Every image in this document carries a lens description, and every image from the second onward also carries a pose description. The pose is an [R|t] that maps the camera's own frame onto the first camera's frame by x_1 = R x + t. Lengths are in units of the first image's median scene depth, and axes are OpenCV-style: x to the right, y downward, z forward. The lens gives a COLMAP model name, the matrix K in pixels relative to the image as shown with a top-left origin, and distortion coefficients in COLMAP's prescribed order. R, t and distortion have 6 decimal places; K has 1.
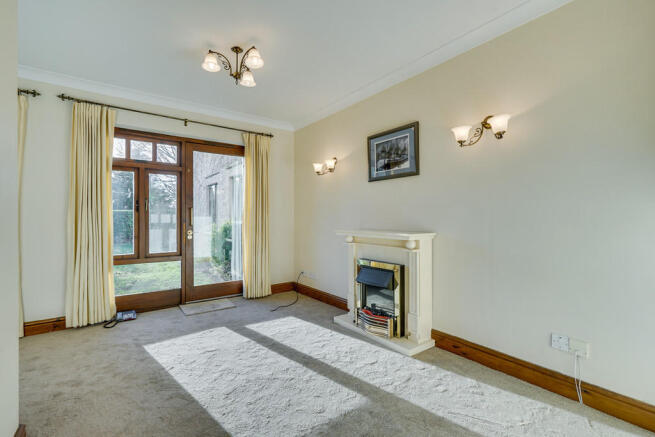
lens RADIAL K [[292.4, 0, 325.3], [0, 292.4, 216.6], [0, 0, 1]] dist [-0.003486, -0.000431]
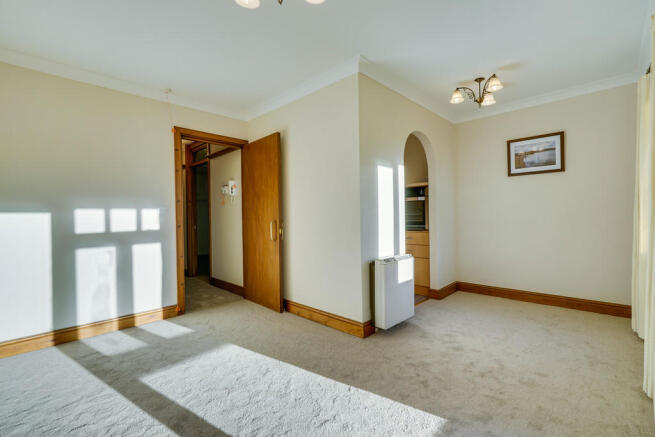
lens RADIAL K [[292.4, 0, 325.3], [0, 292.4, 216.6], [0, 0, 1]] dist [-0.003486, -0.000431]
pose [[-0.987844, 0.018151, -0.154385, -0.256066], [0.018234, 0.999833, 0.000876, 0.002850], [0.154376, -0.001949, -0.988010, 1.430696]]
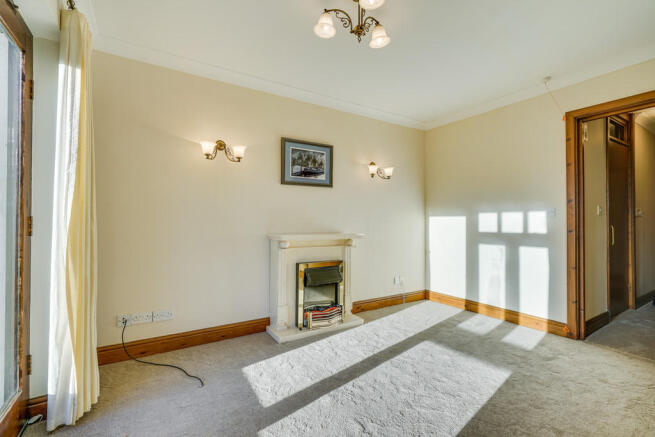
lens RADIAL K [[292.4, 0, 325.3], [0, 292.4, 216.6], [0, 0, 1]] dist [-0.003486, -0.000431]
pose [[0.082739, 0.019273, 0.996385, -0.914838], [-0.005174, 0.999808, -0.018909, 0.006353], [-0.996558, -0.003591, 0.082822, 0.896562]]
